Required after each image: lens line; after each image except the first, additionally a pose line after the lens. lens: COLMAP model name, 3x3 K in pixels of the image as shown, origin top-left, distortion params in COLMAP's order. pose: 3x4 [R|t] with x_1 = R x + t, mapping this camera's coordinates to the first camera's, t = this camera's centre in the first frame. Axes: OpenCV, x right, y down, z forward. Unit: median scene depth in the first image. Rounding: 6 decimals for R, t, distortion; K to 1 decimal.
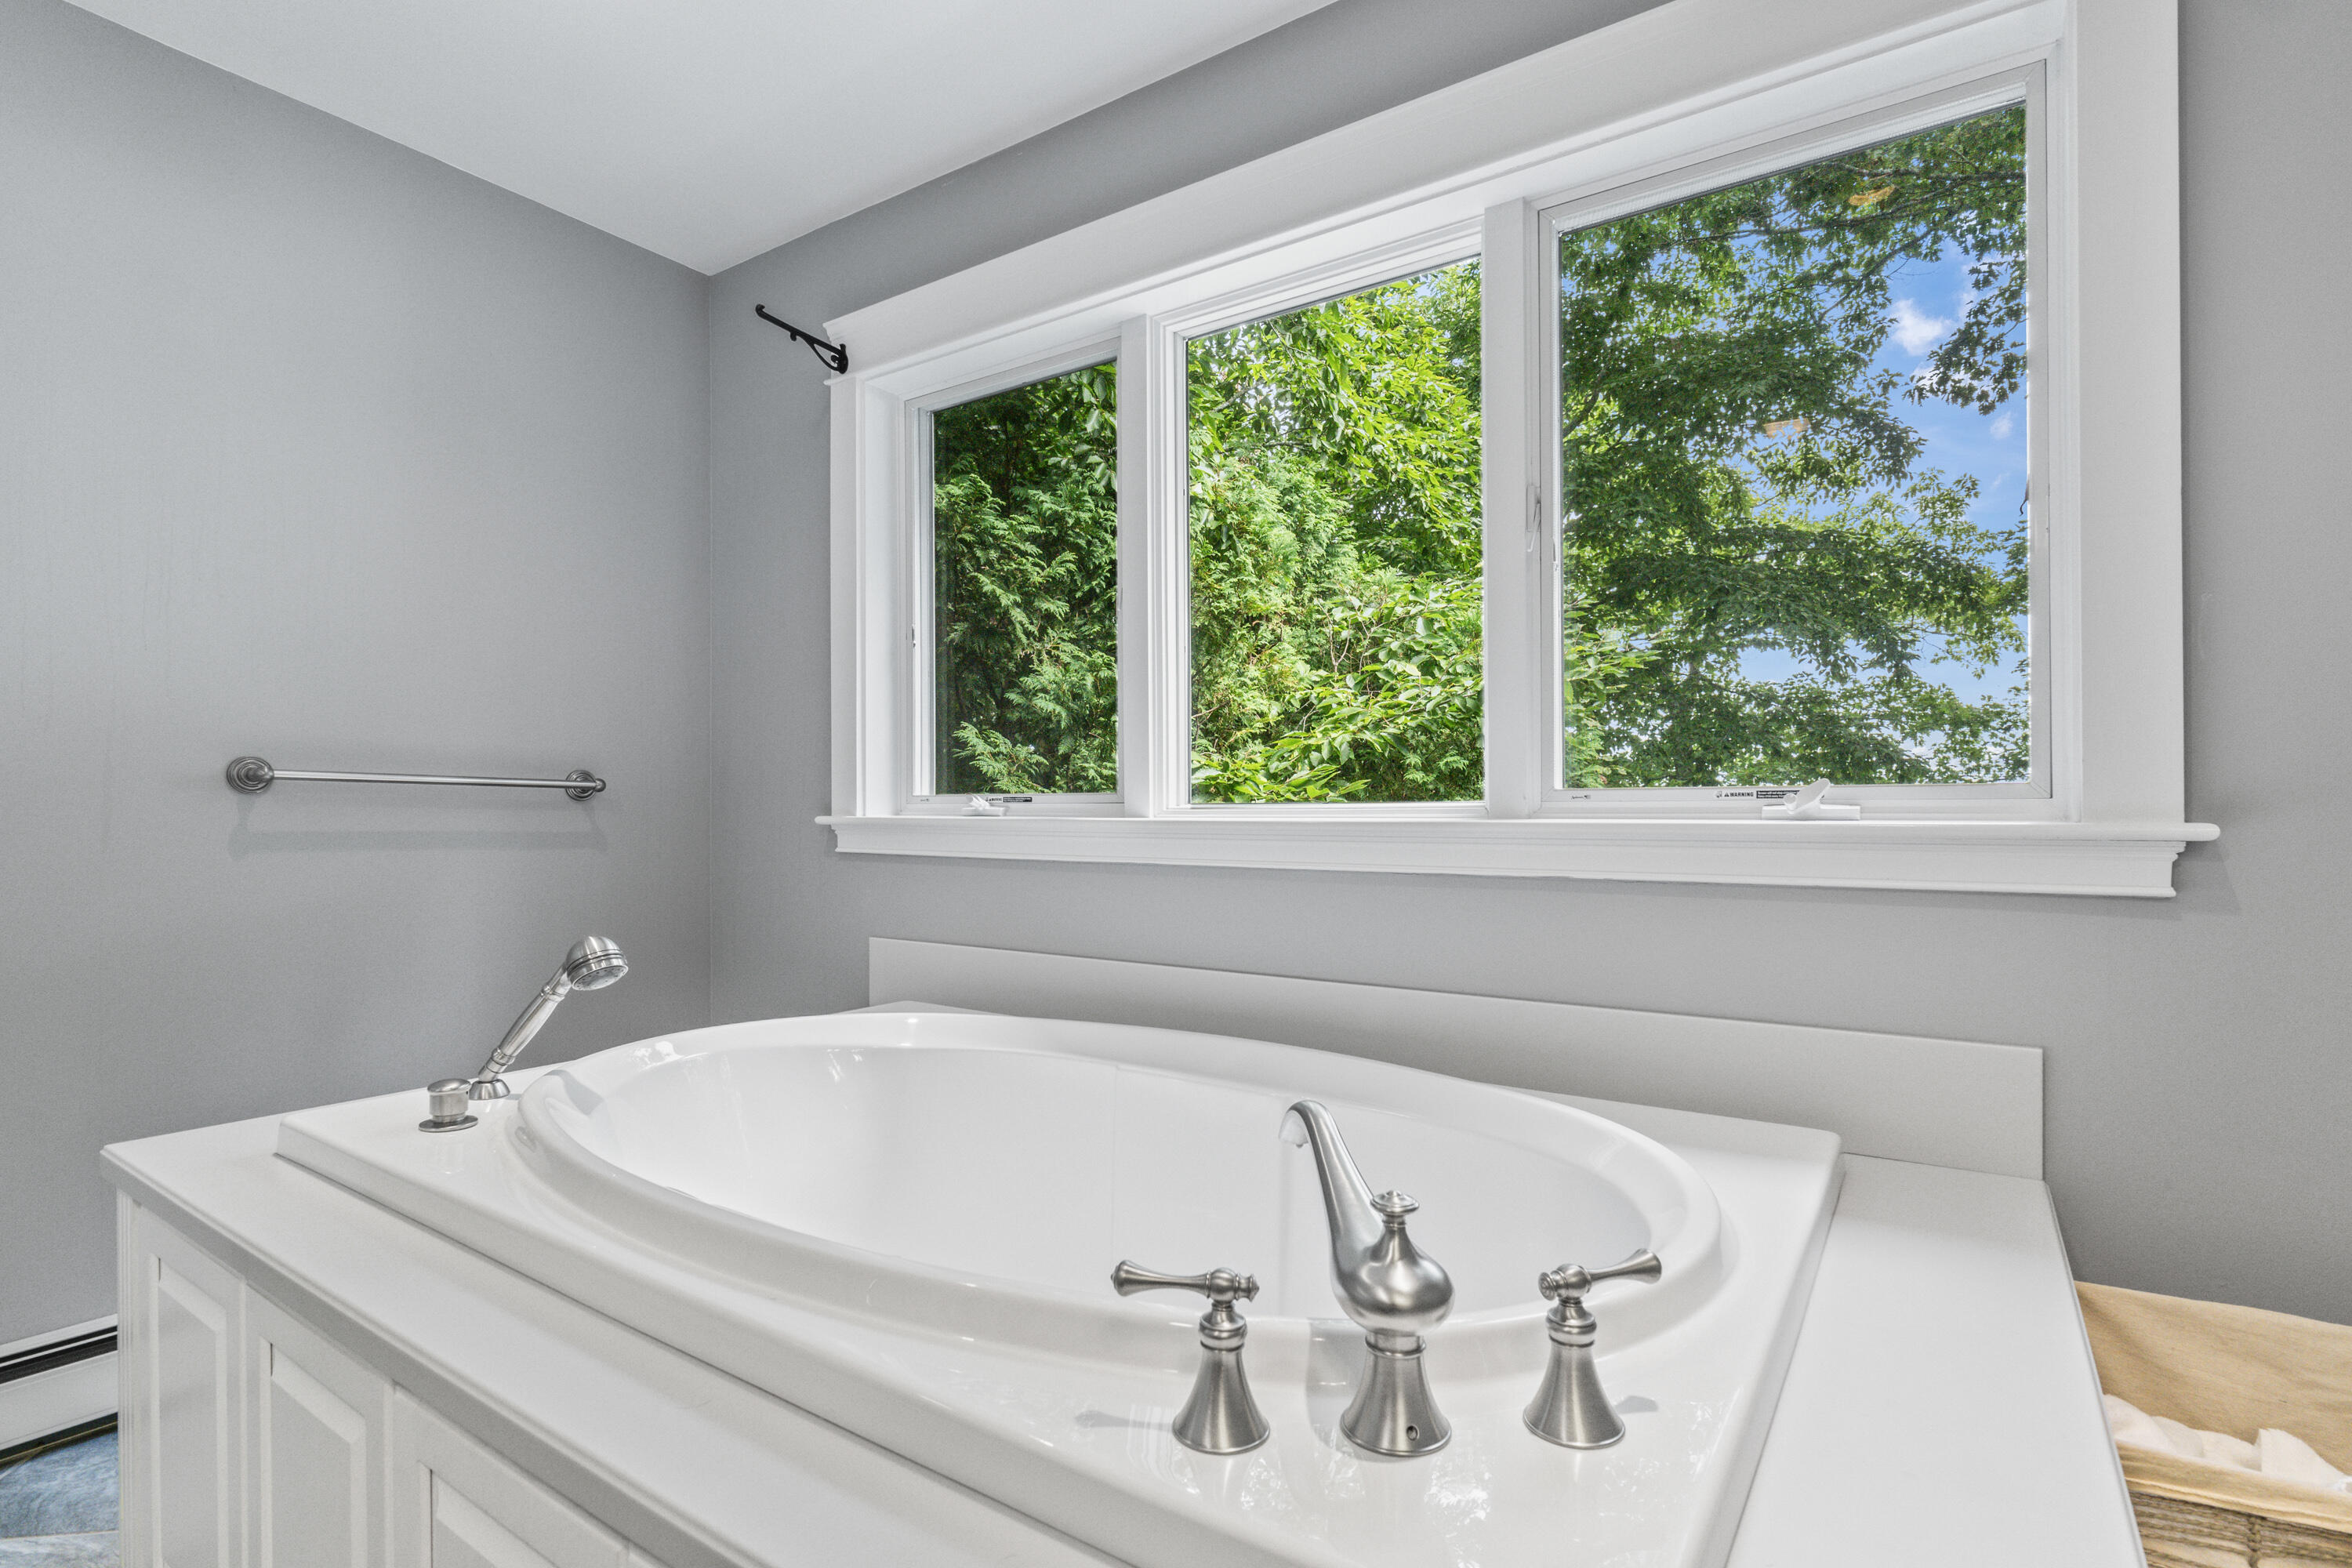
lens RADIAL K [[1149.9, 0, 1181.0], [0, 1149.9, 795.8], [0, 0, 1]] dist [0.004595, 0.000072]
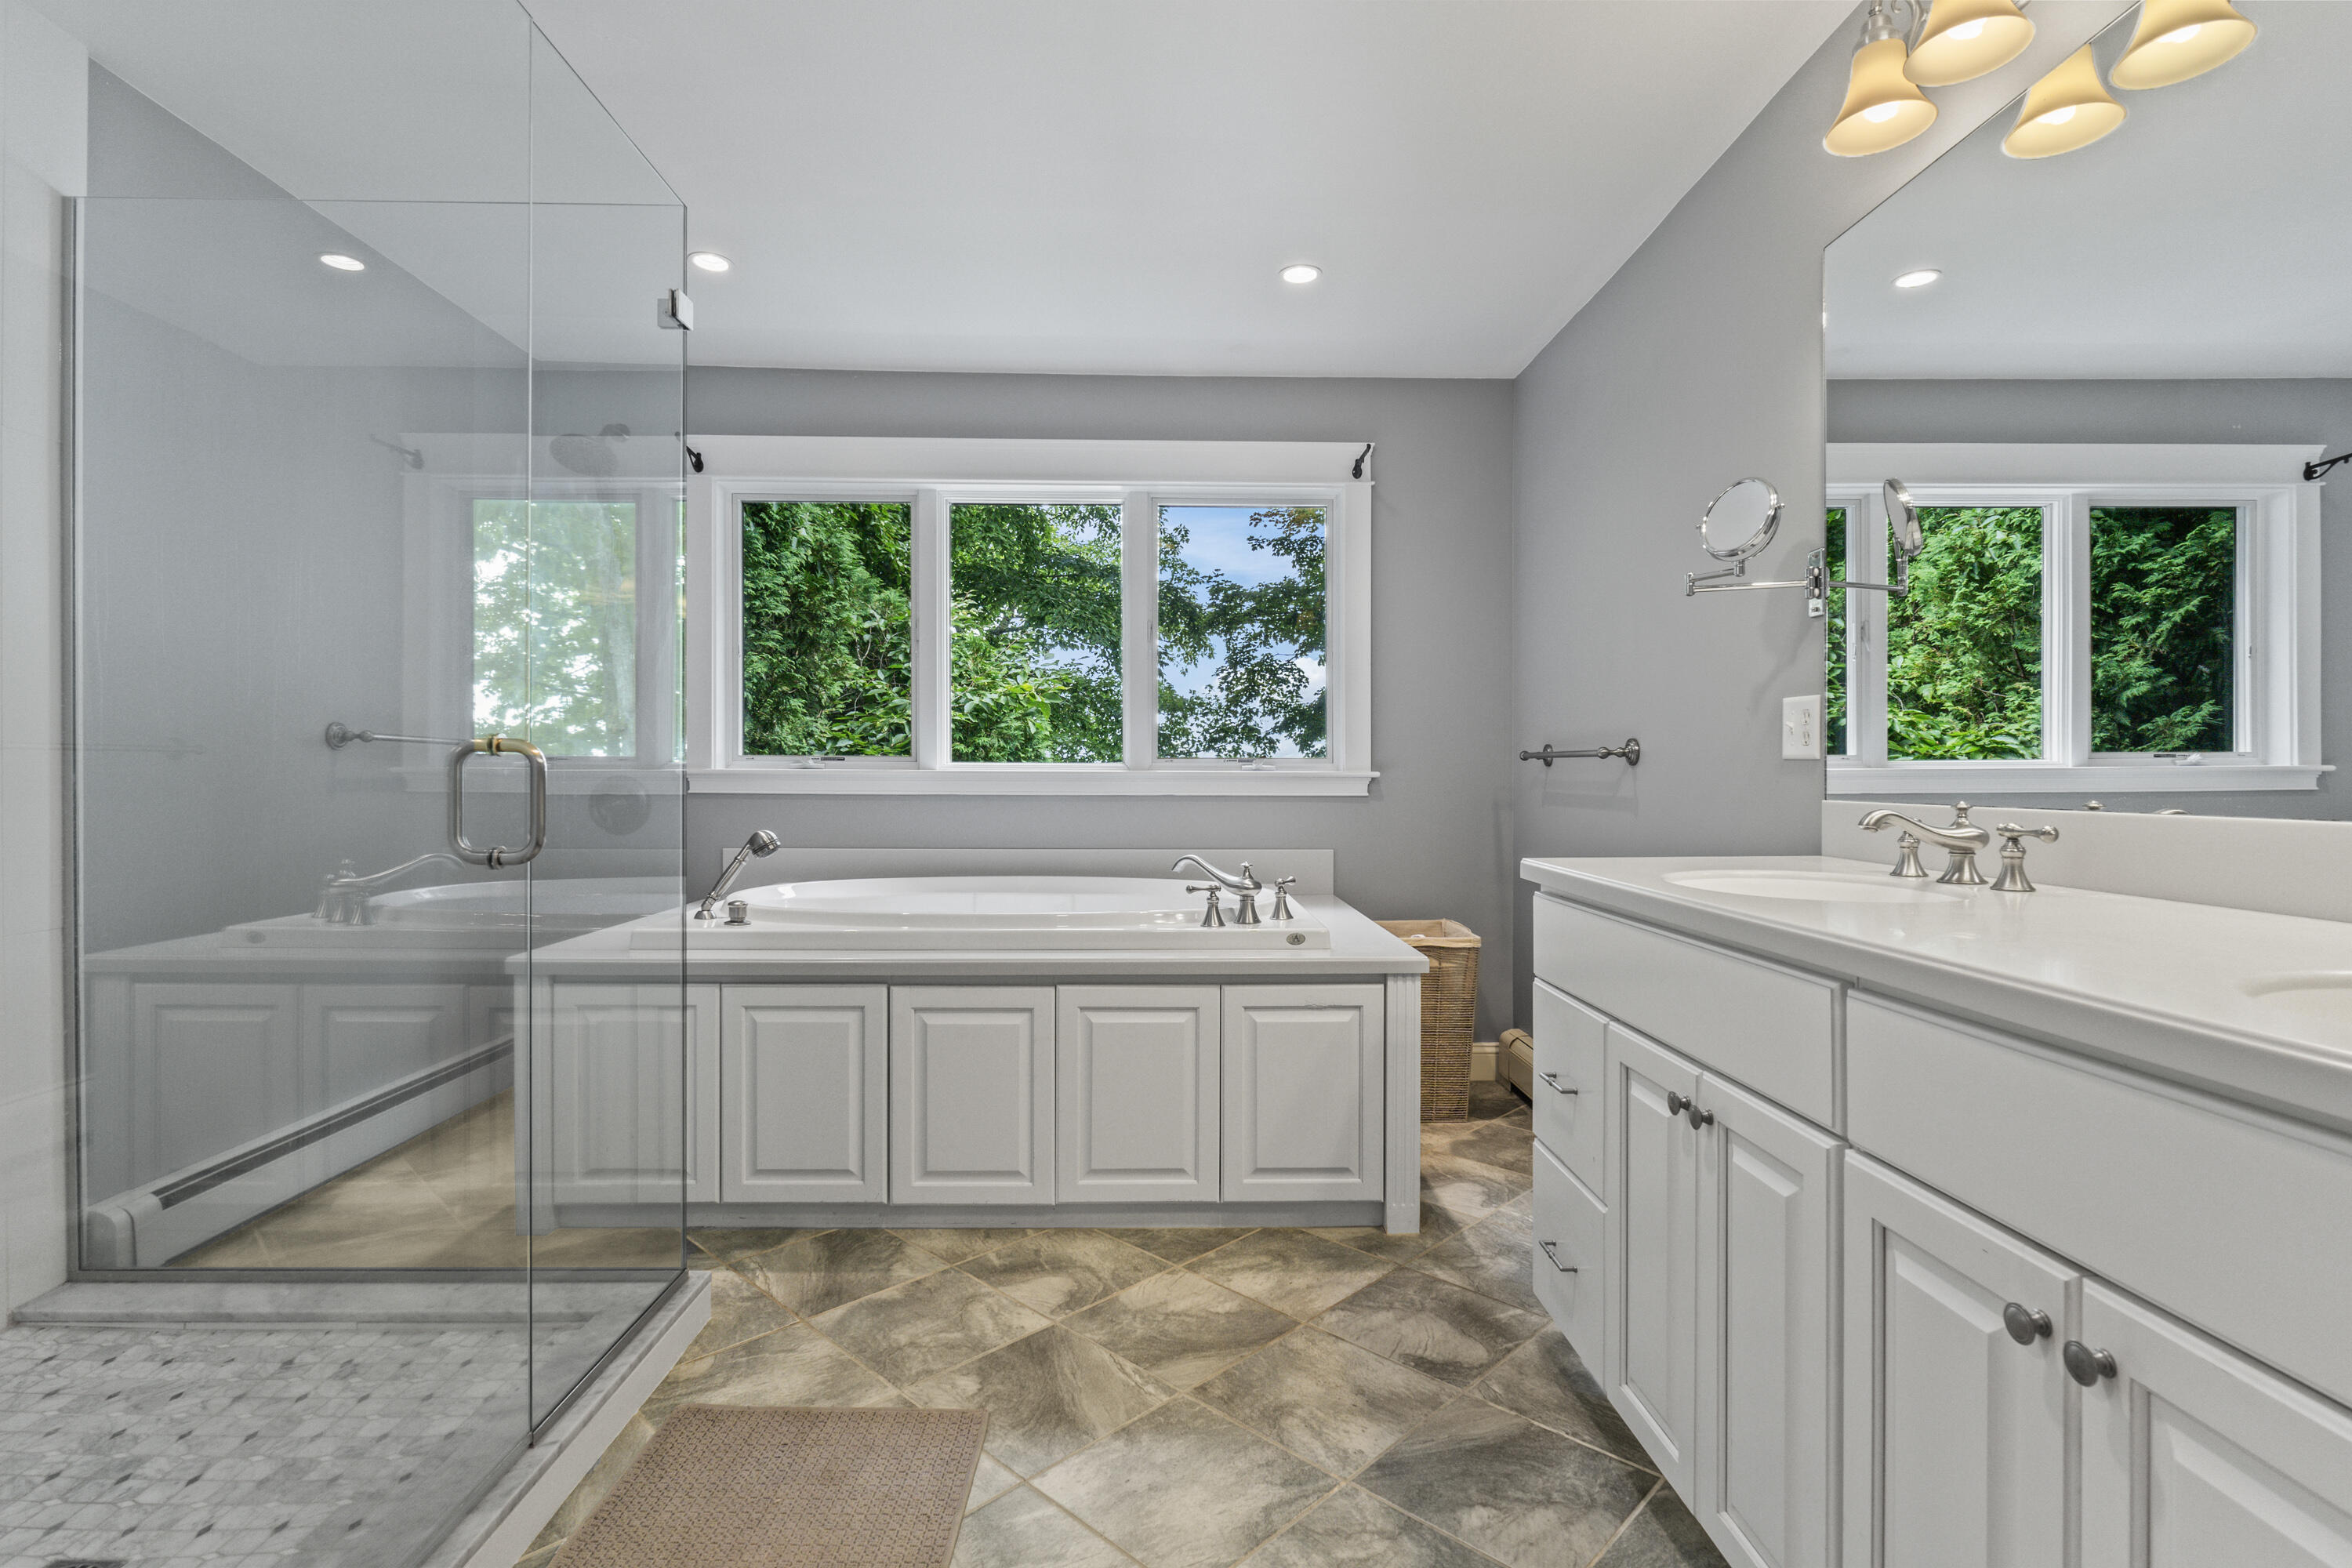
lens RADIAL K [[1149.9, 0, 1168.5], [0, 1149.9, 776.3], [0, 0, 1]] dist [0.004595, 0.000072]
pose [[0.816201, 0.003723, 0.577757, -0.639580], [-0.012792, 0.999851, 0.011627, 0.003043], [-0.577627, -0.016880, 0.816126, -0.569740]]
